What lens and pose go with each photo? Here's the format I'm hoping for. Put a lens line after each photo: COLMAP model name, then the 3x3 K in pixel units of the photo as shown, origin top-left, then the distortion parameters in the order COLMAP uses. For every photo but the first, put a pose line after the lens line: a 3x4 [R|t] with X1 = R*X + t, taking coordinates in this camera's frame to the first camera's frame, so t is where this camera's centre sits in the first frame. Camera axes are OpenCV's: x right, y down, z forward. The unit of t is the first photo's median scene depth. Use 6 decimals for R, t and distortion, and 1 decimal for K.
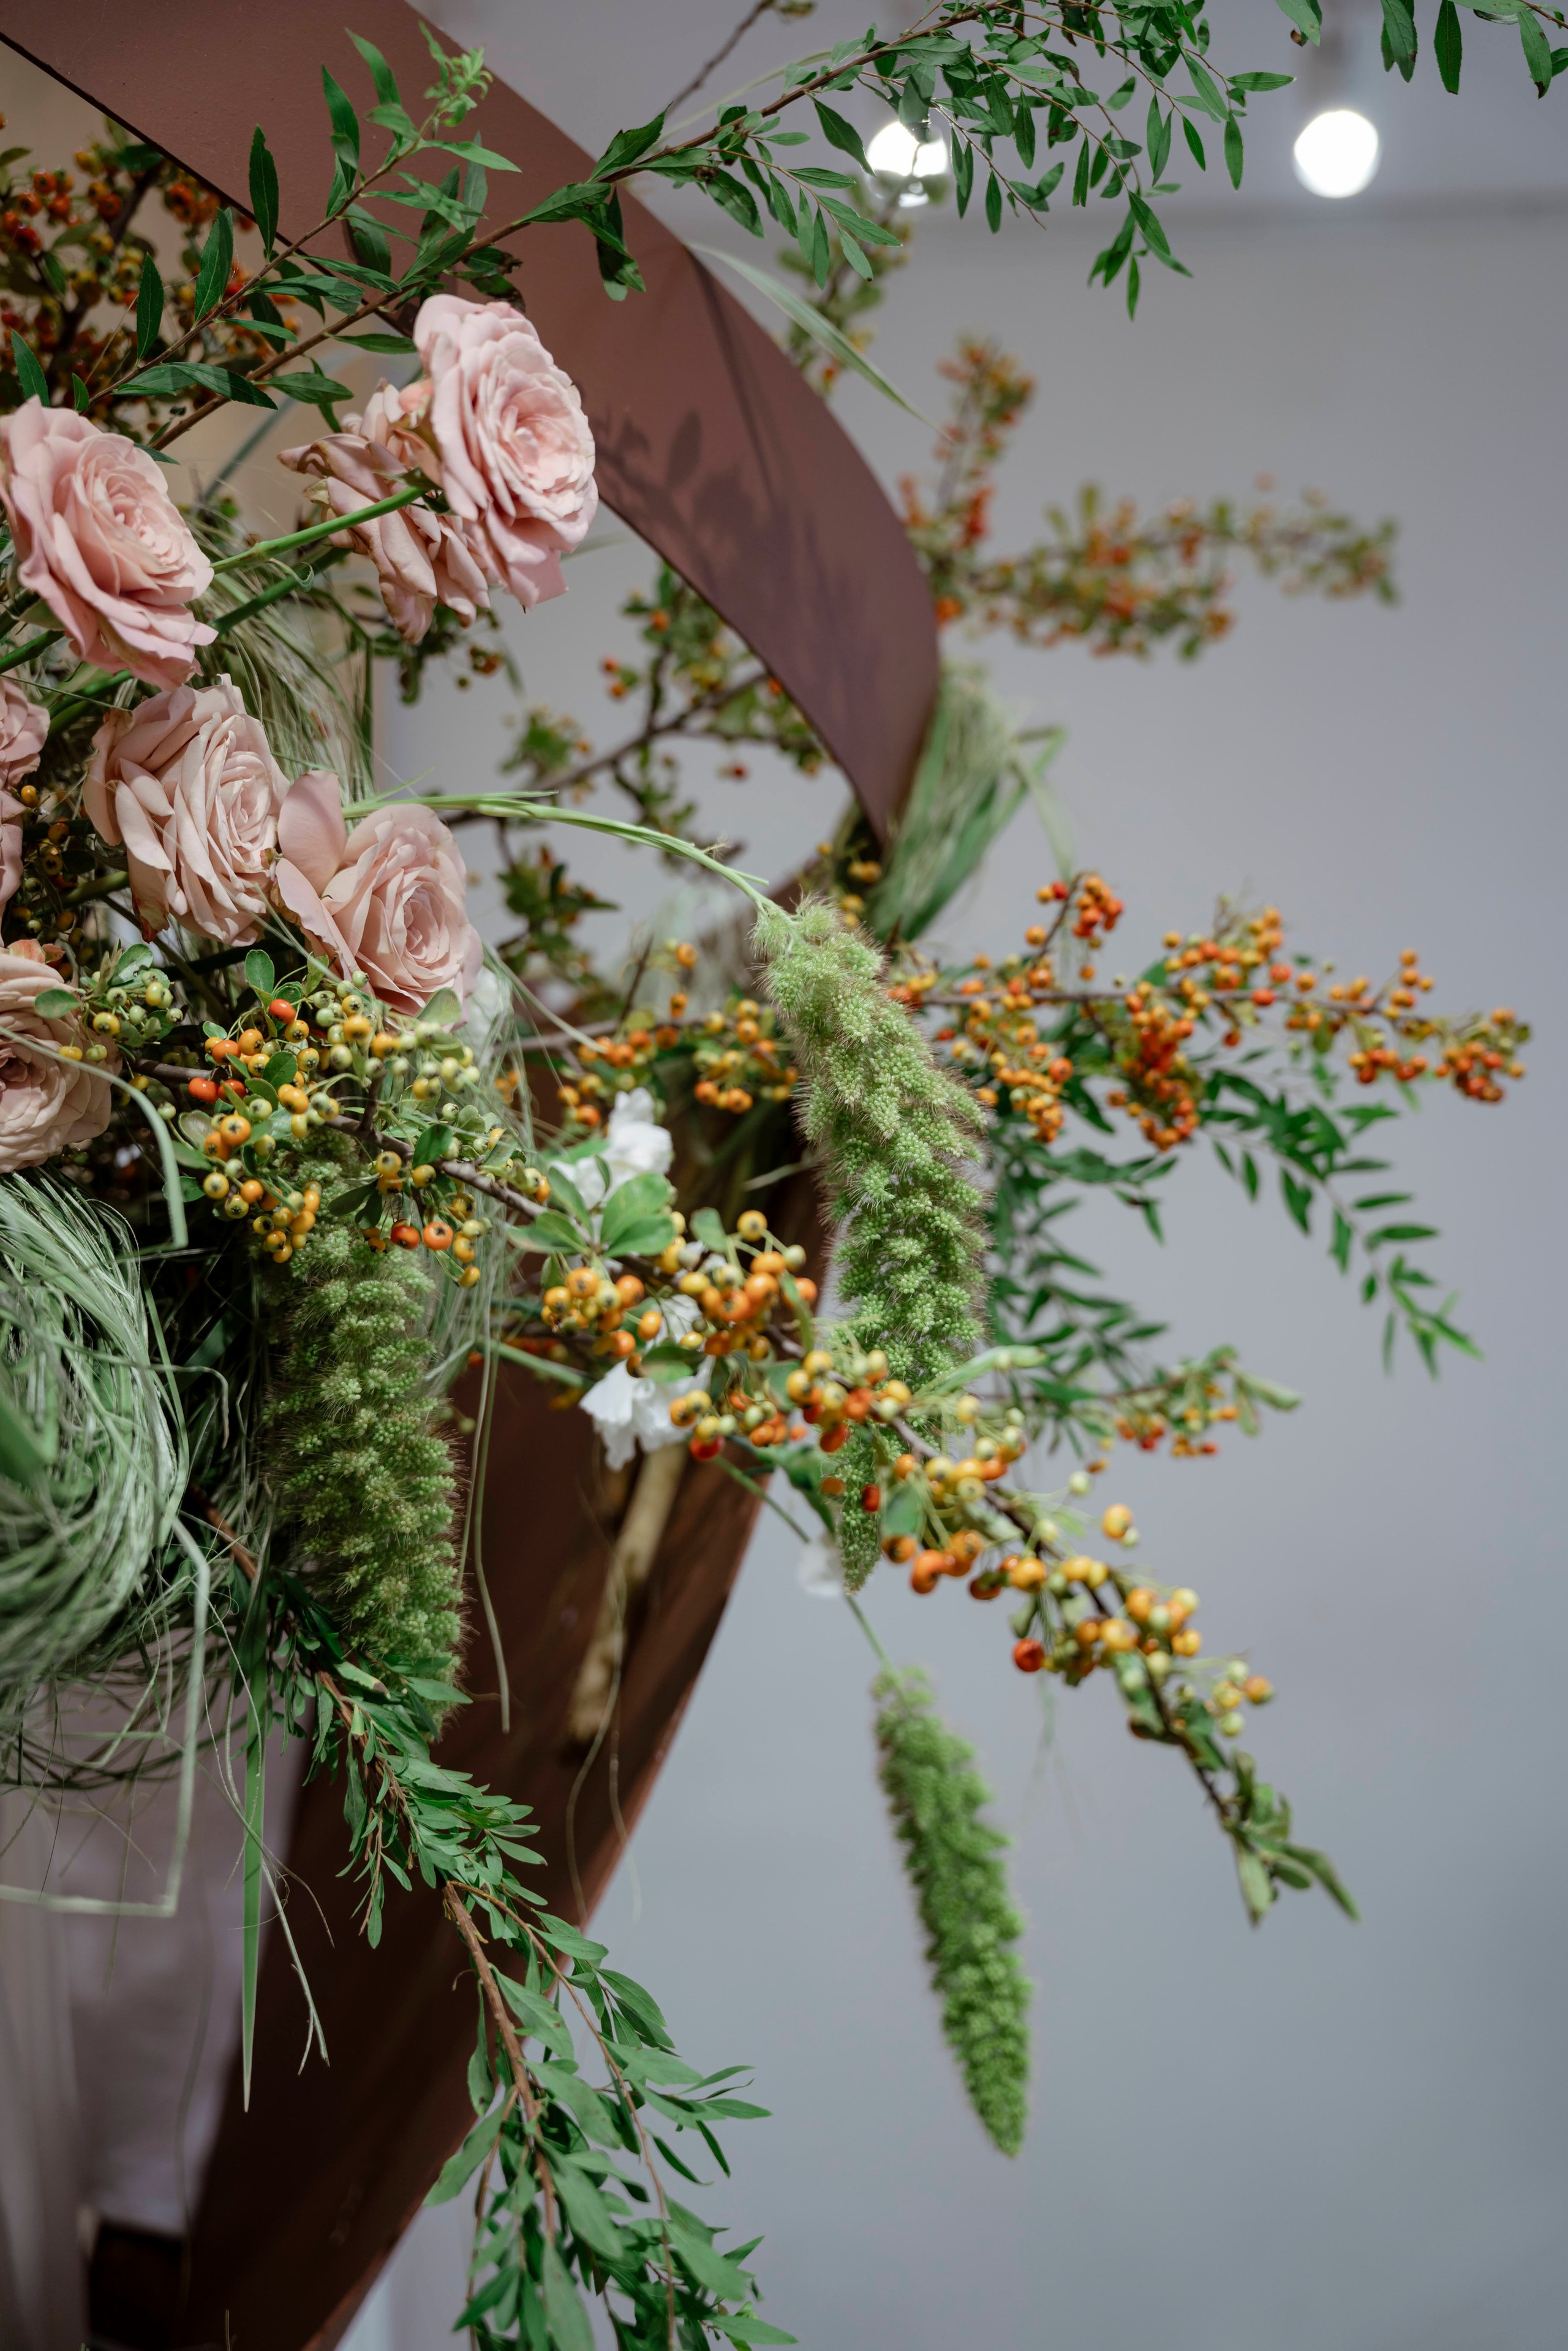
lens RADIAL K [[2436.2, 0, 792.8], [0, 2436.2, 1184.6], [0, 0, 1]] dist [0.039875, 0.000000]
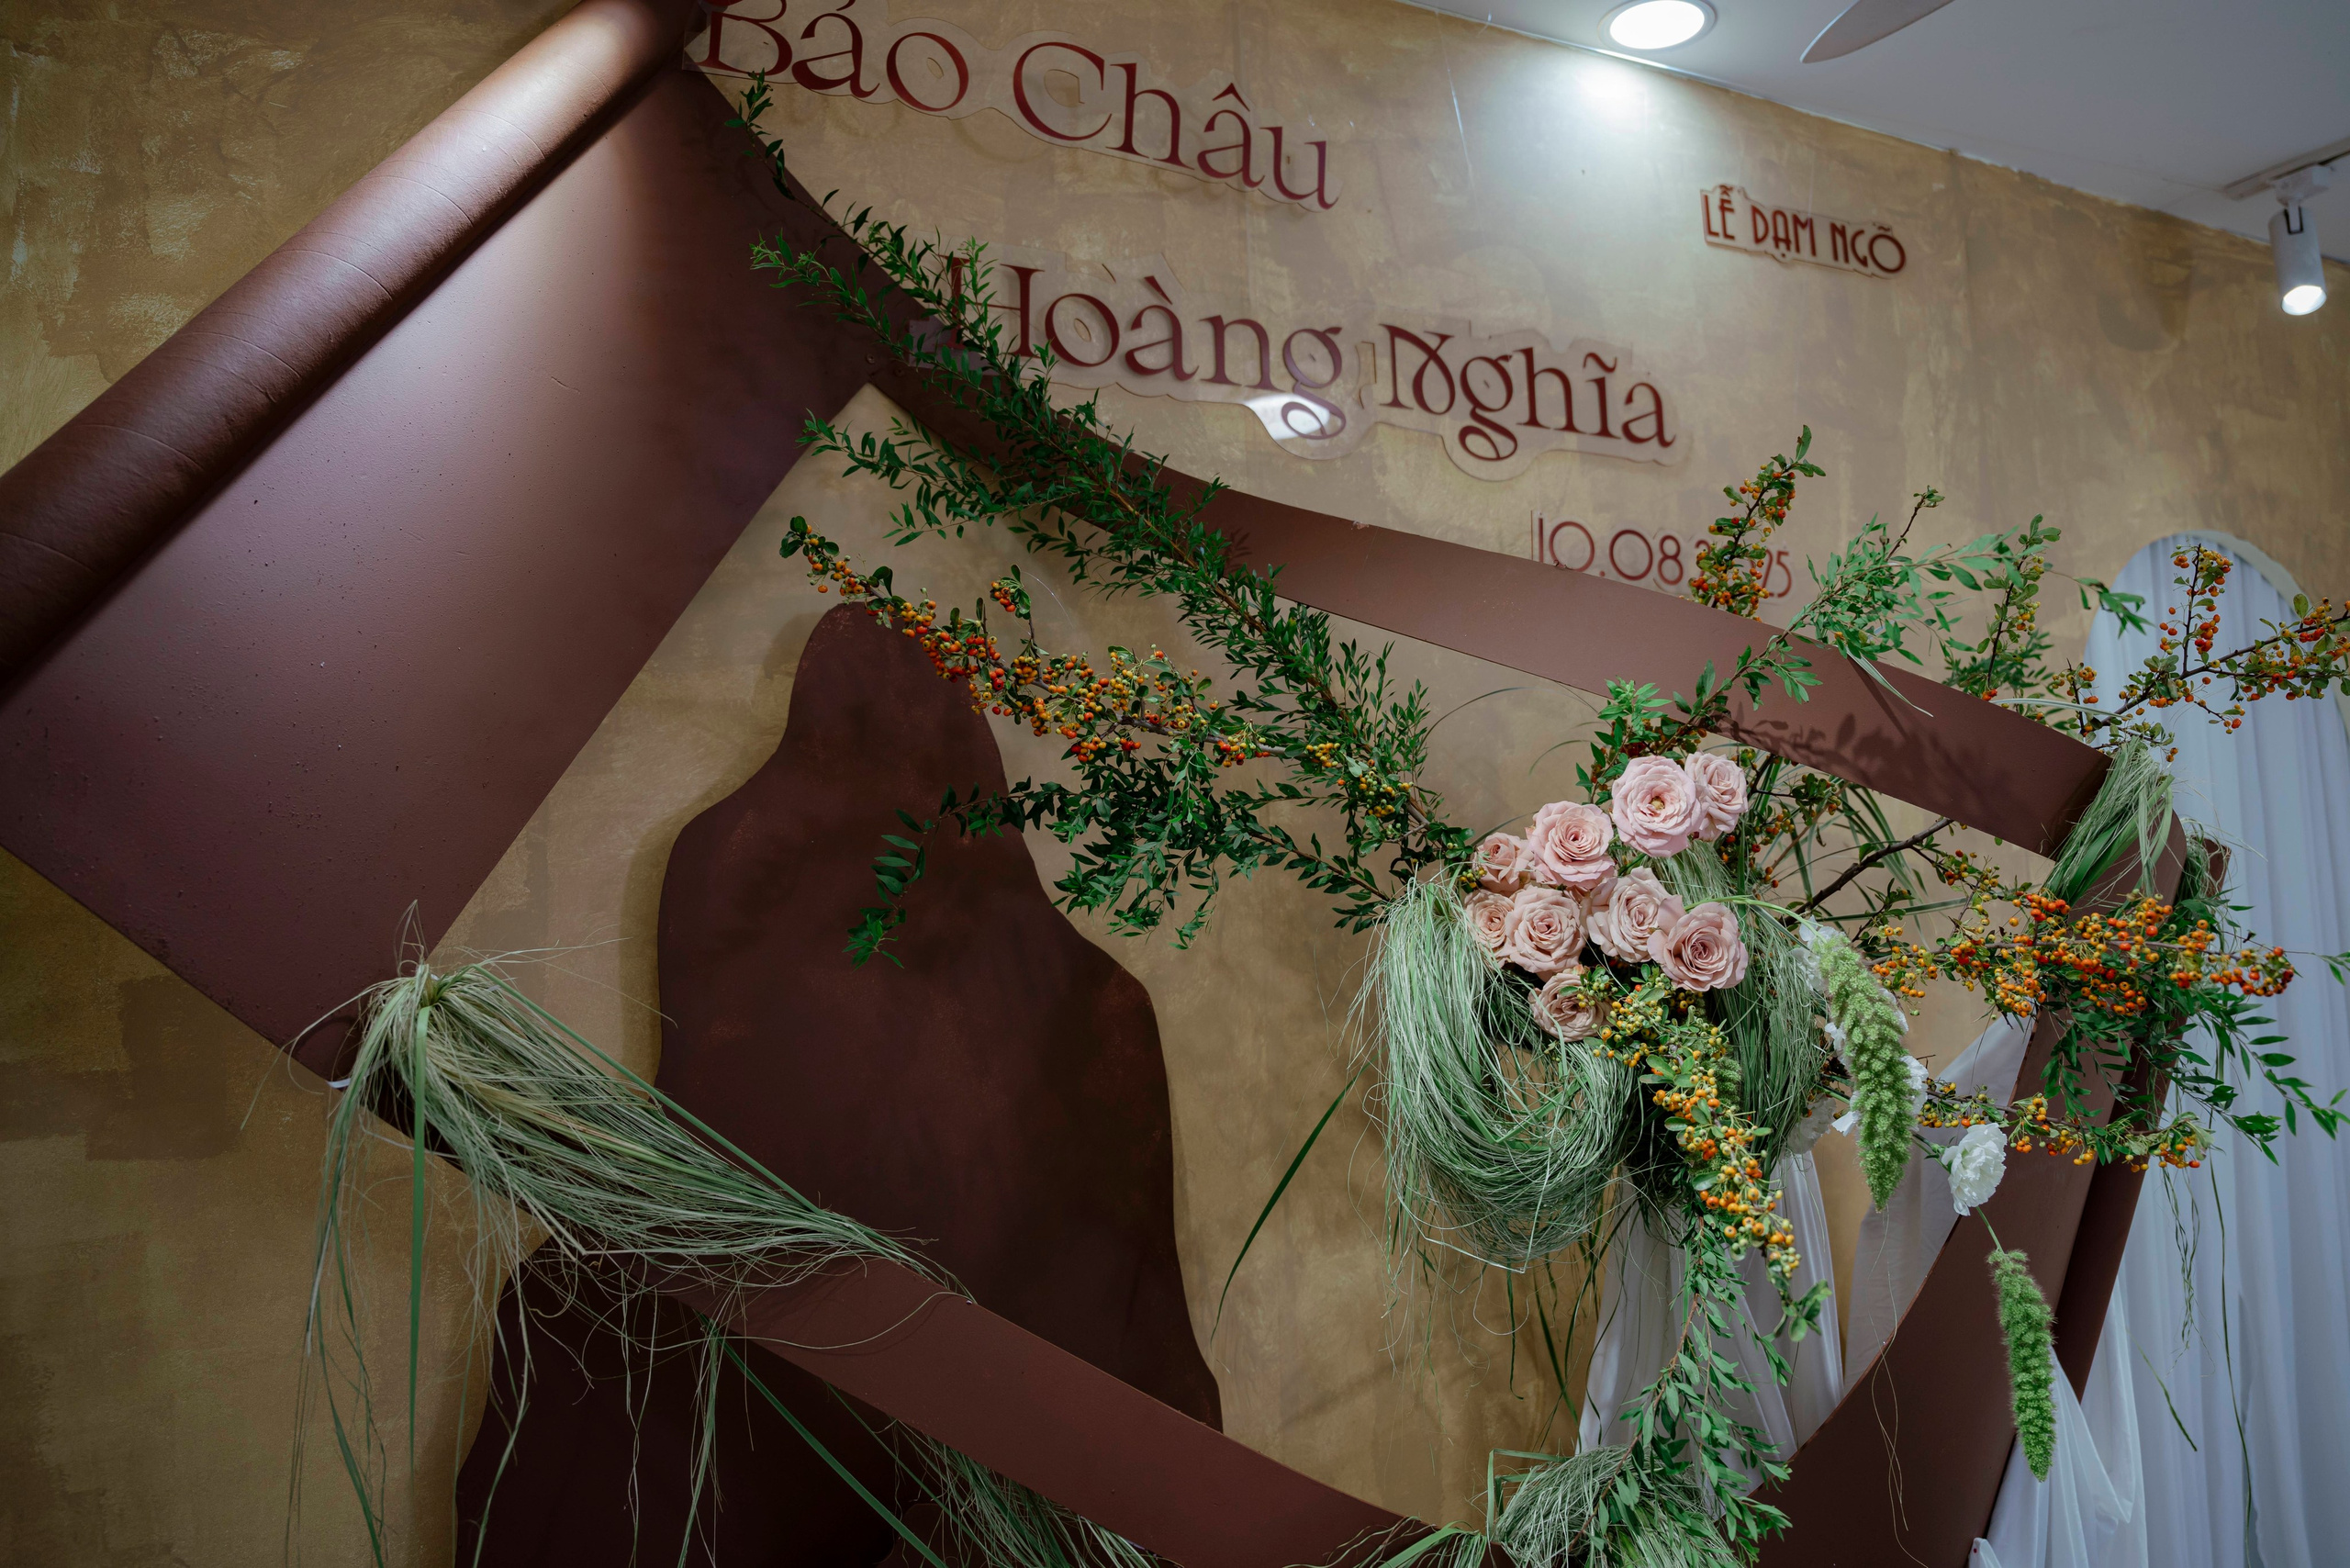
lens RADIAL K [[1669.9, 0, 1224.7], [0, 1669.9, 753.6], [0, 0, 1]] dist [-0.124846, 0.072224]
pose [[0.503793, -0.102864, -0.857678, 1.217374], [0.051302, 0.994695, -0.089163, -0.190926], [0.862300, 0.000919, 0.506397, -0.421568]]
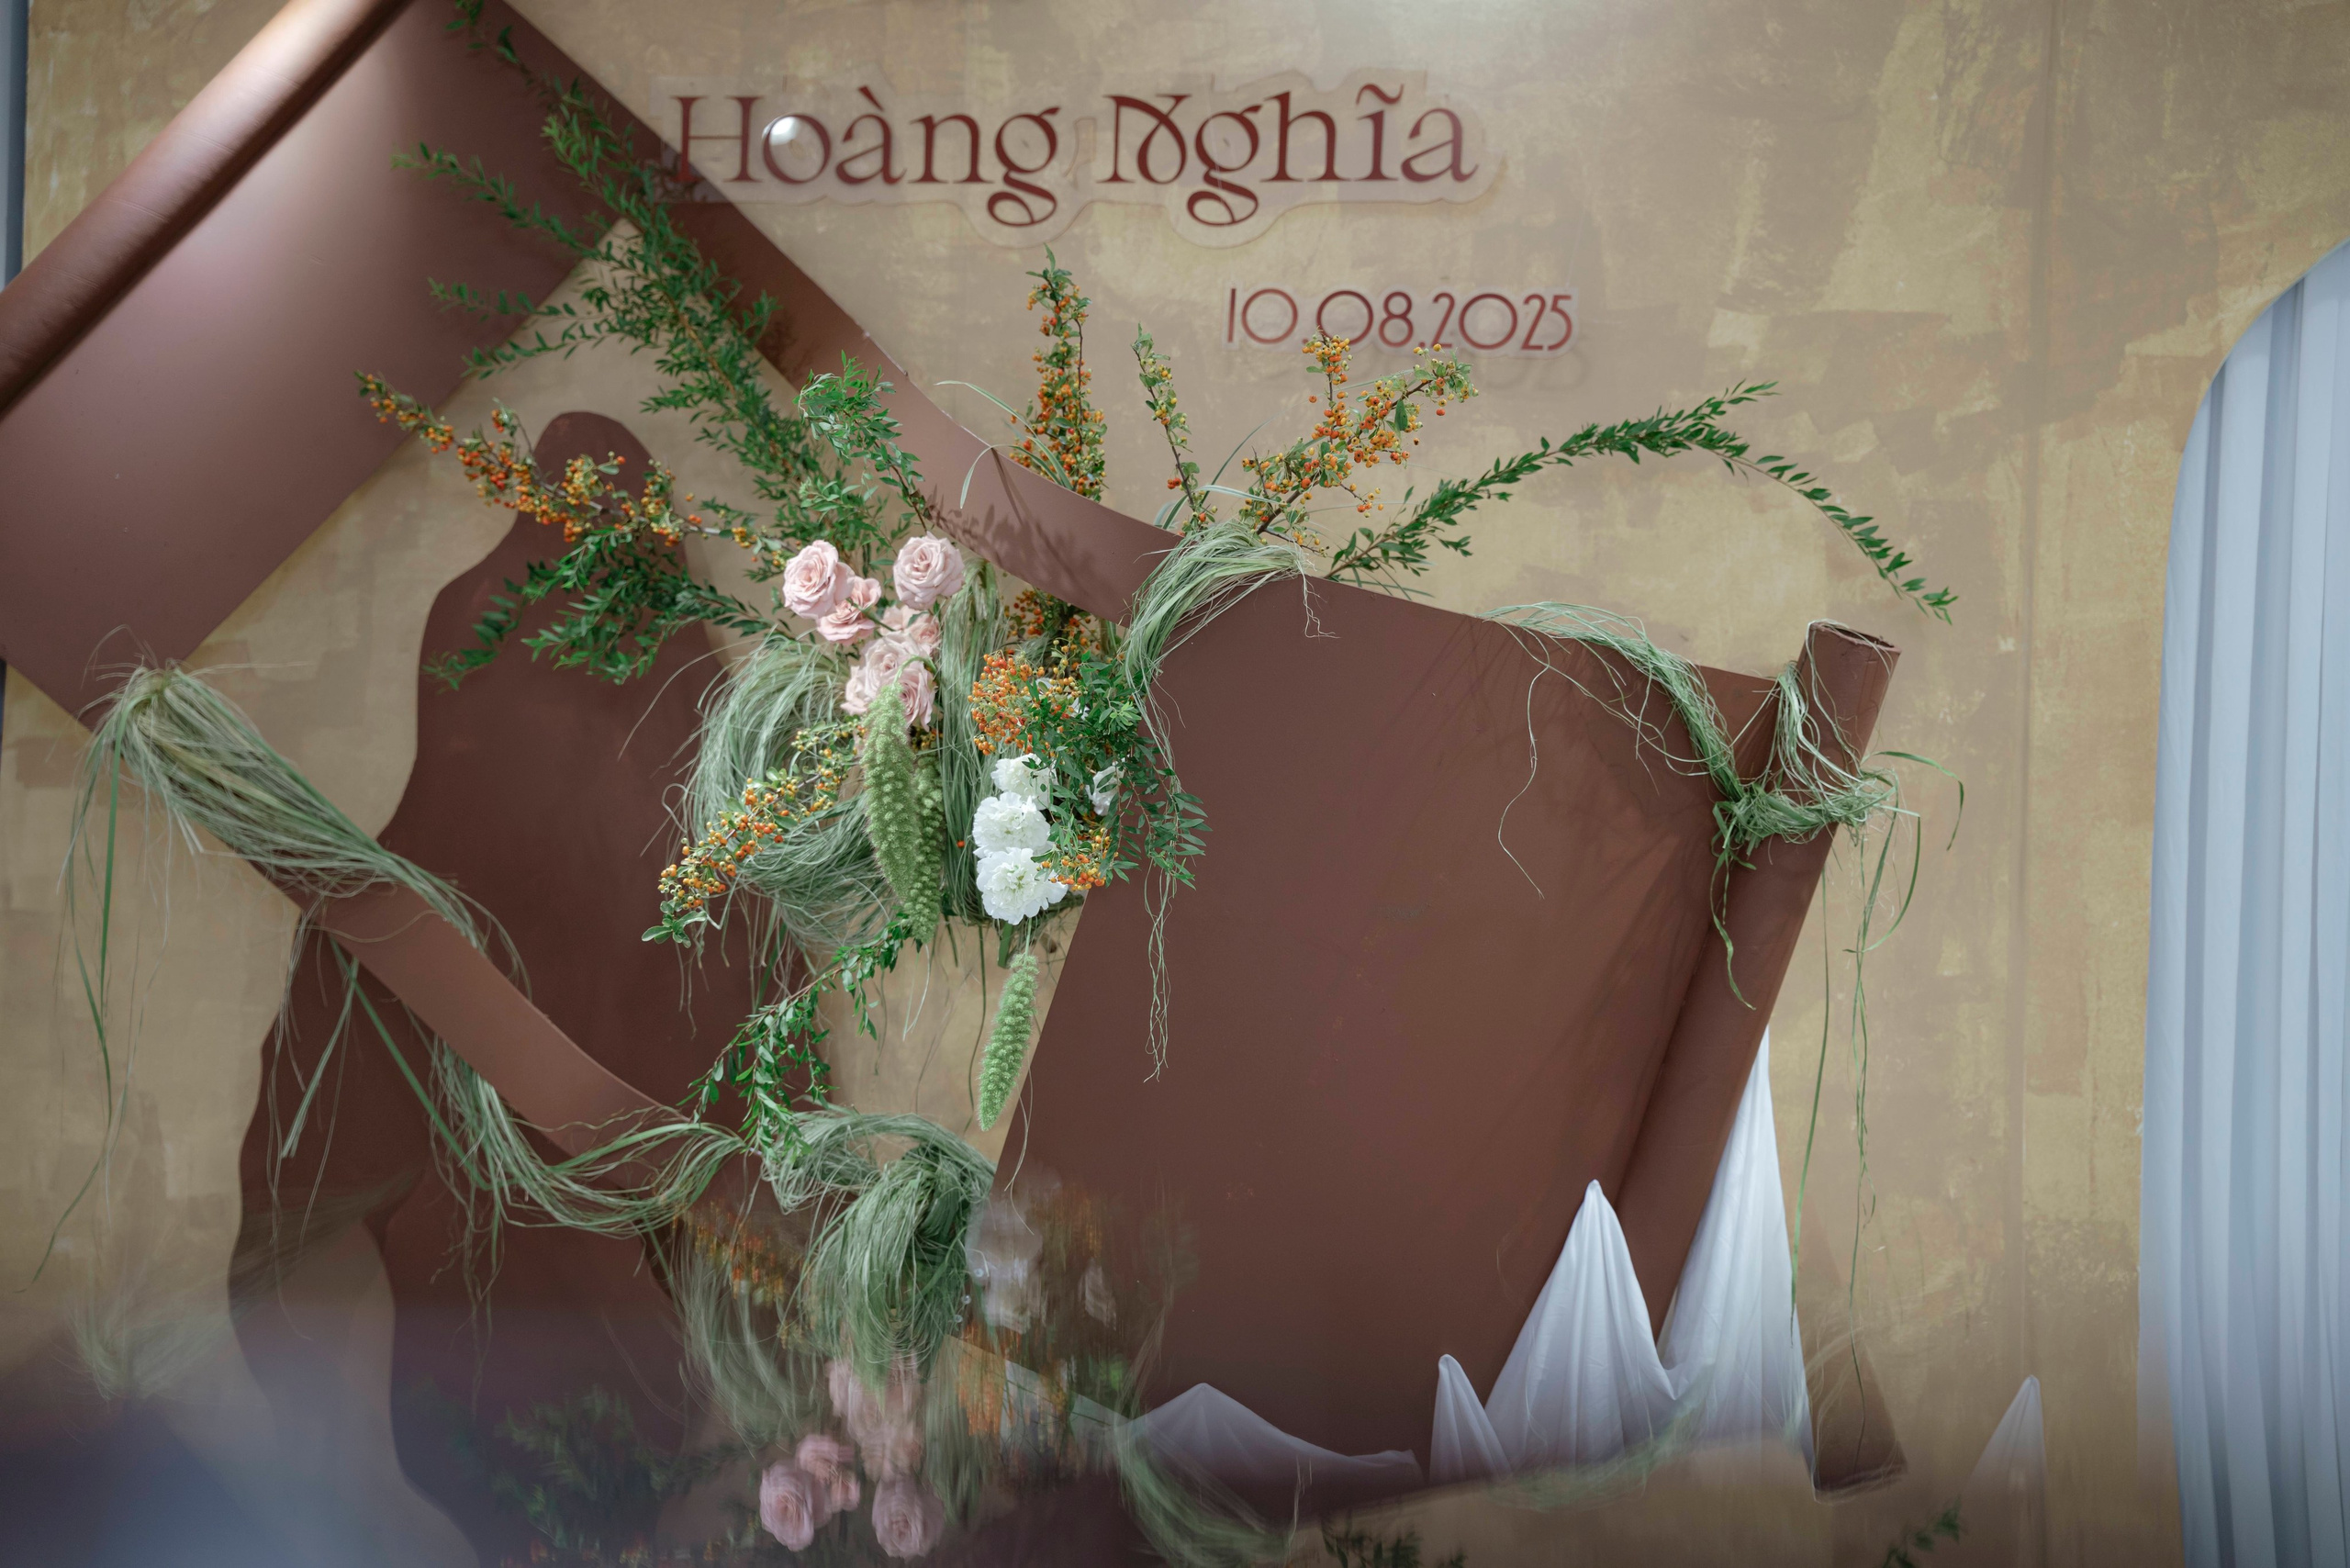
lens RADIAL K [[3296.2, 0, 1176.7], [0, 3296.2, 792.1], [0, 0, 1]] dist [0.227245, 0.000000]
pose [[-0.152473, -0.017575, -0.988151, 4.395570], [-0.009036, 0.999825, -0.016388, 0.098234], [0.988266, 0.006431, -0.152605, 2.116686]]
